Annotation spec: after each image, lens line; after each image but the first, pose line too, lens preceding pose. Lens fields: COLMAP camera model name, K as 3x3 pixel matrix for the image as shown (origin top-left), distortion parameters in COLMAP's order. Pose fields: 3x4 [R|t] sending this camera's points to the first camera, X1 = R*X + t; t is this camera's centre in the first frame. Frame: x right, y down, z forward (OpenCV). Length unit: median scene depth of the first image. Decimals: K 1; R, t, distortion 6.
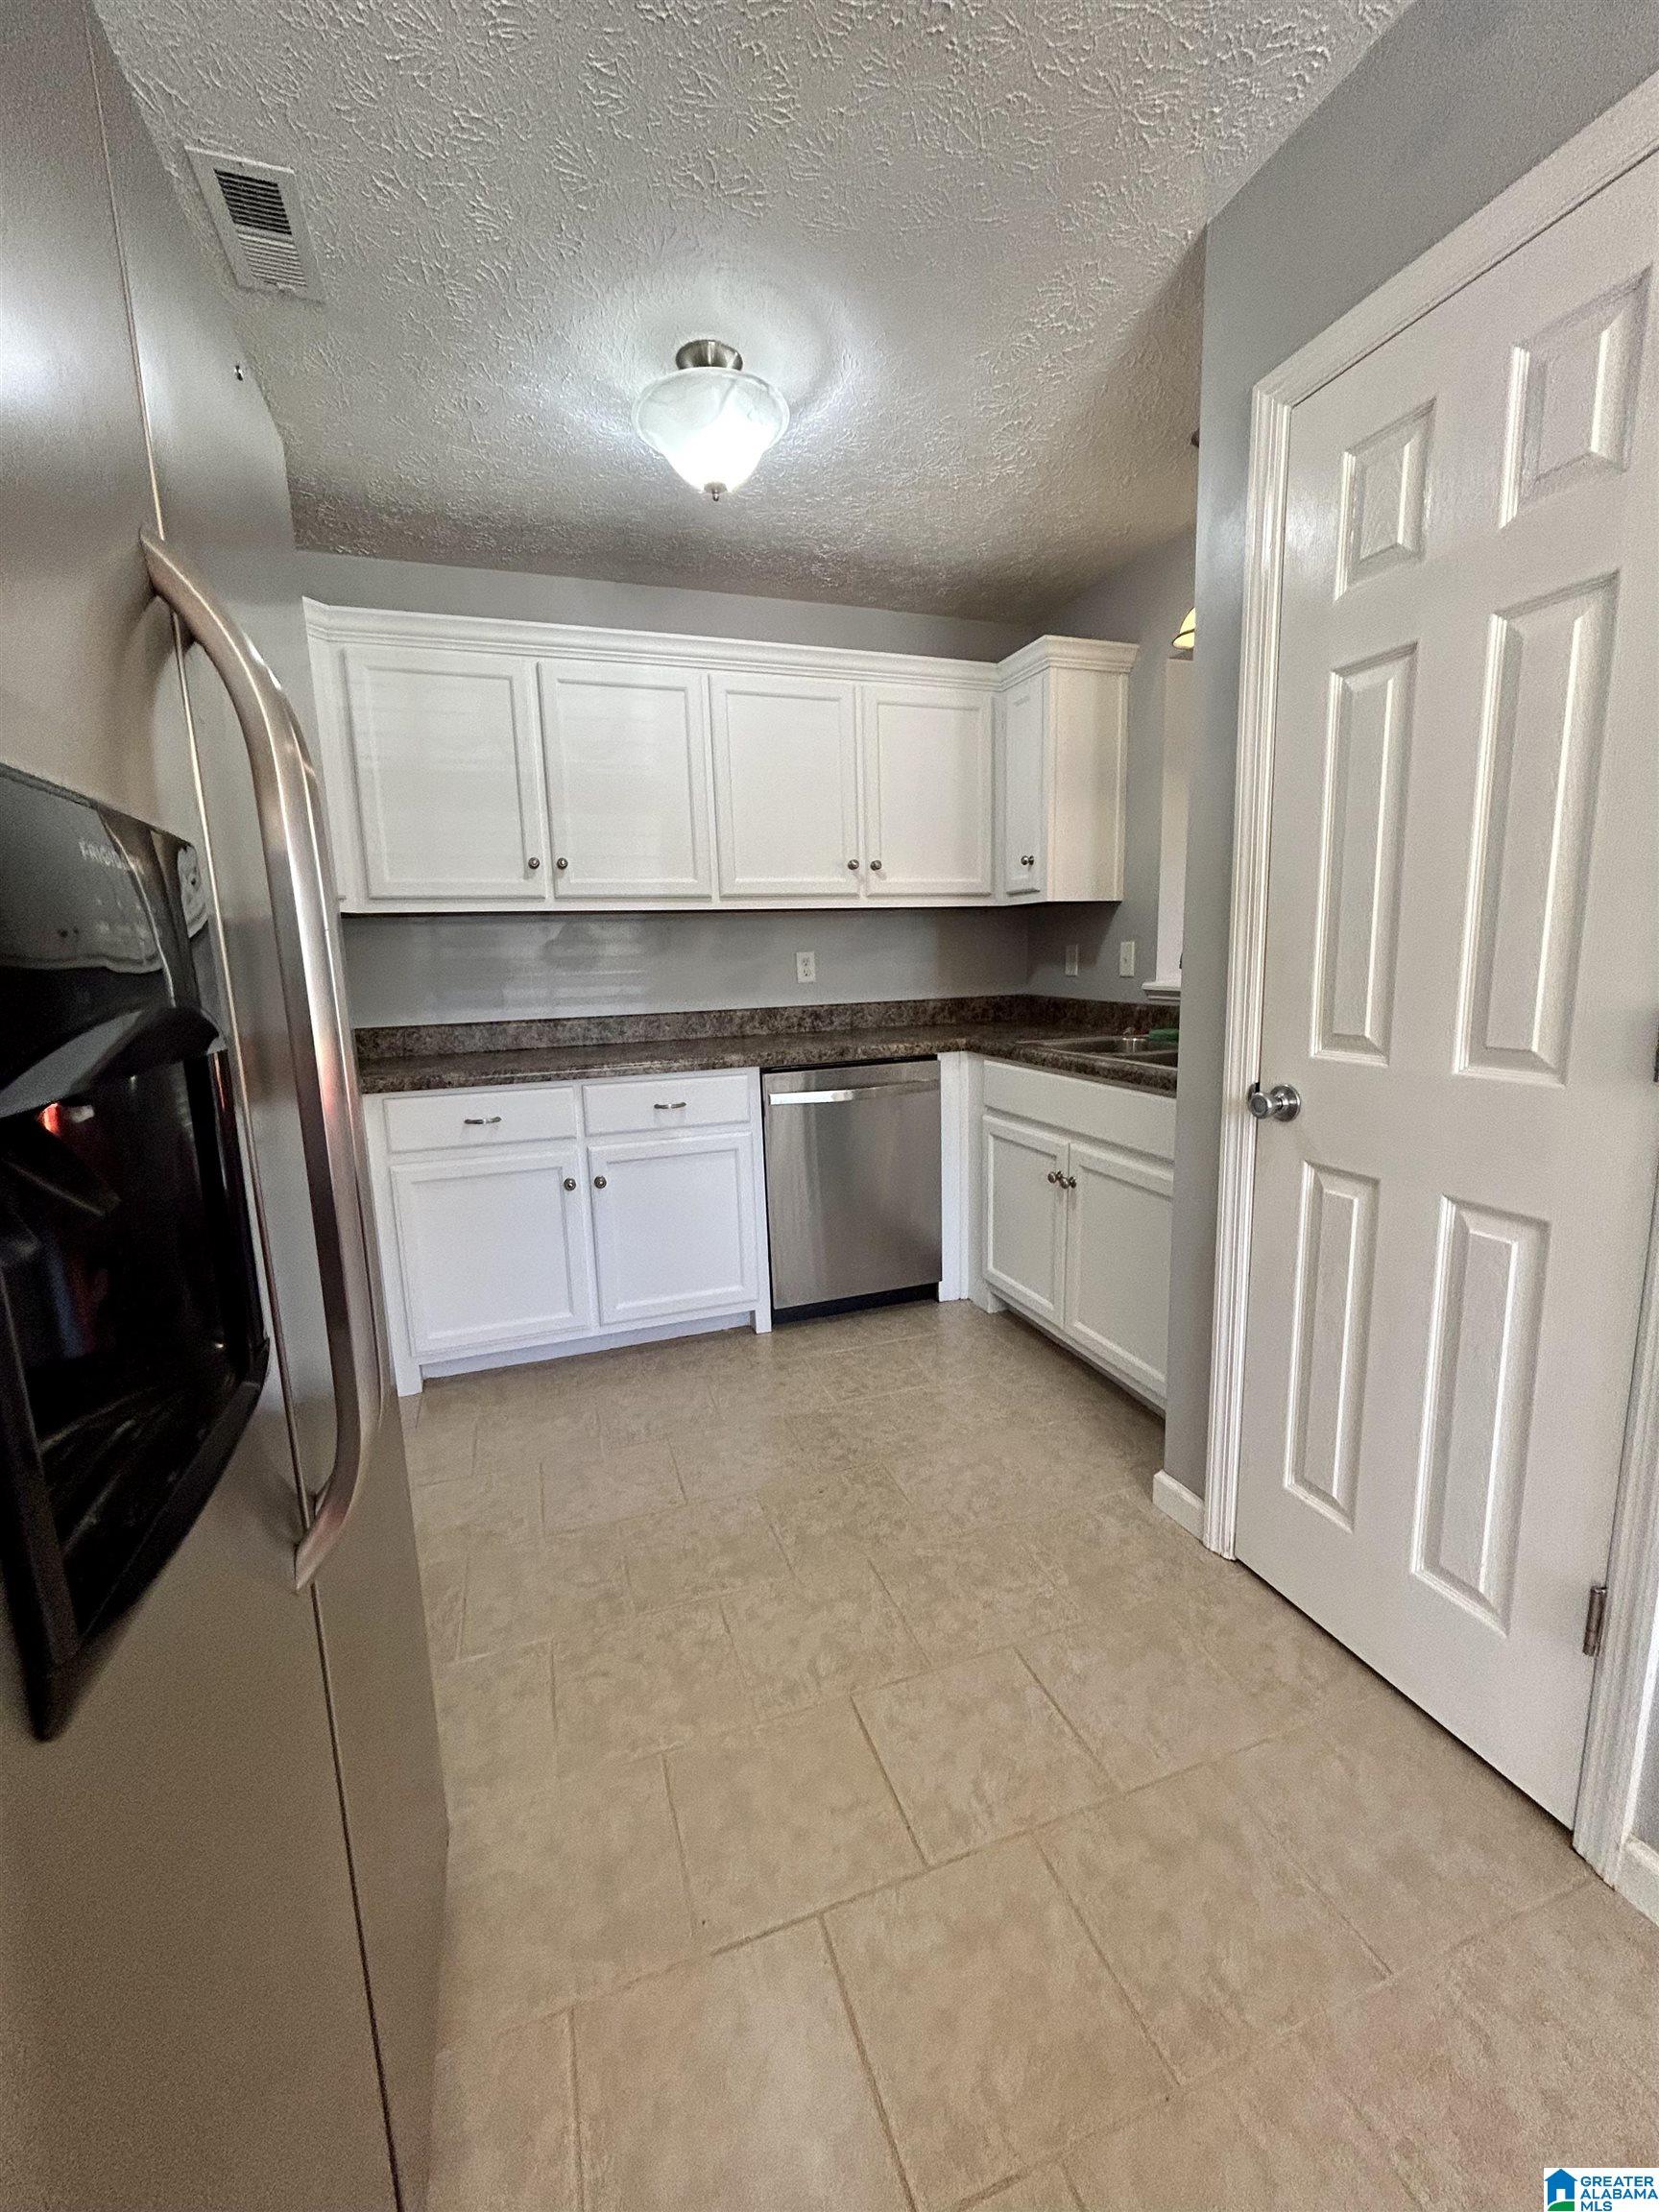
lens RADIAL K [[897.5, 0, 831.7], [0, 897.5, 1101.8], [0, 0, 1]] dist [-0.001224, 0.000759]
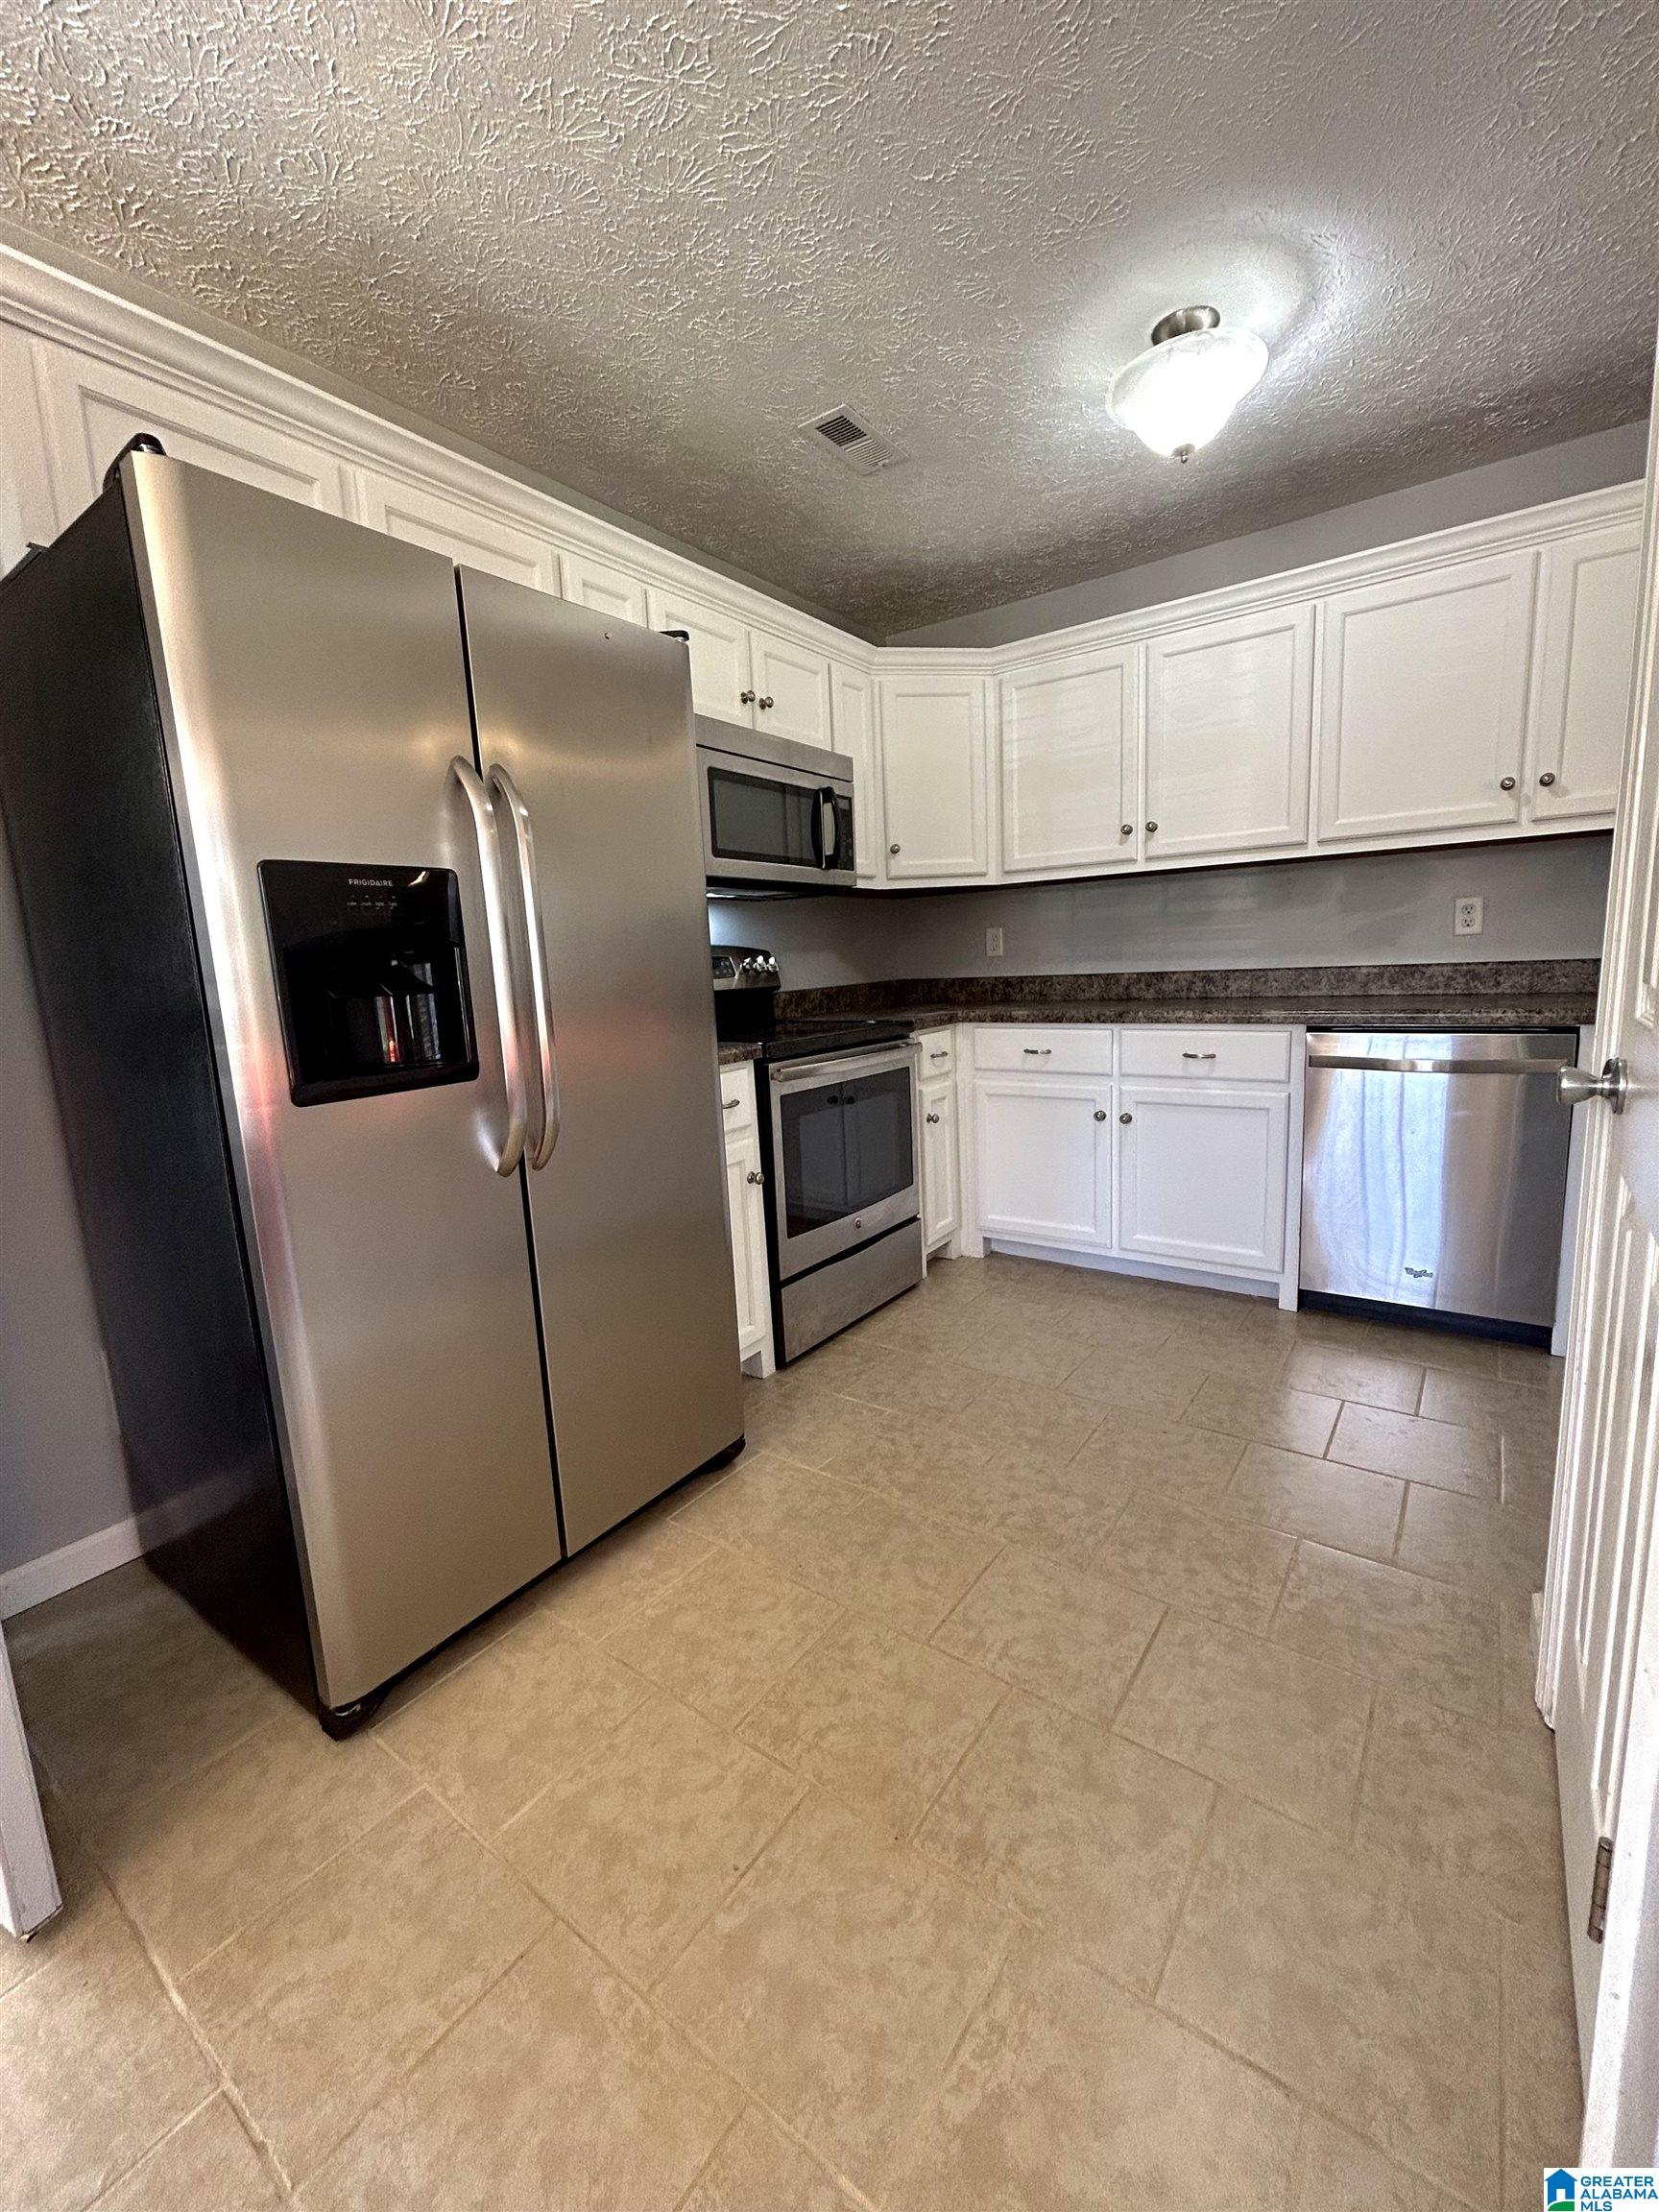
lens RADIAL K [[897.5, 0, 831.7], [0, 897.5, 1101.8], [0, 0, 1]] dist [-0.001224, 0.000759]
pose [[0.569717, 0.134634, -0.810738, 0.414432], [-0.105003, 0.990330, 0.090671, 0.007236], [0.815105, 0.033473, 0.578345, 0.067009]]
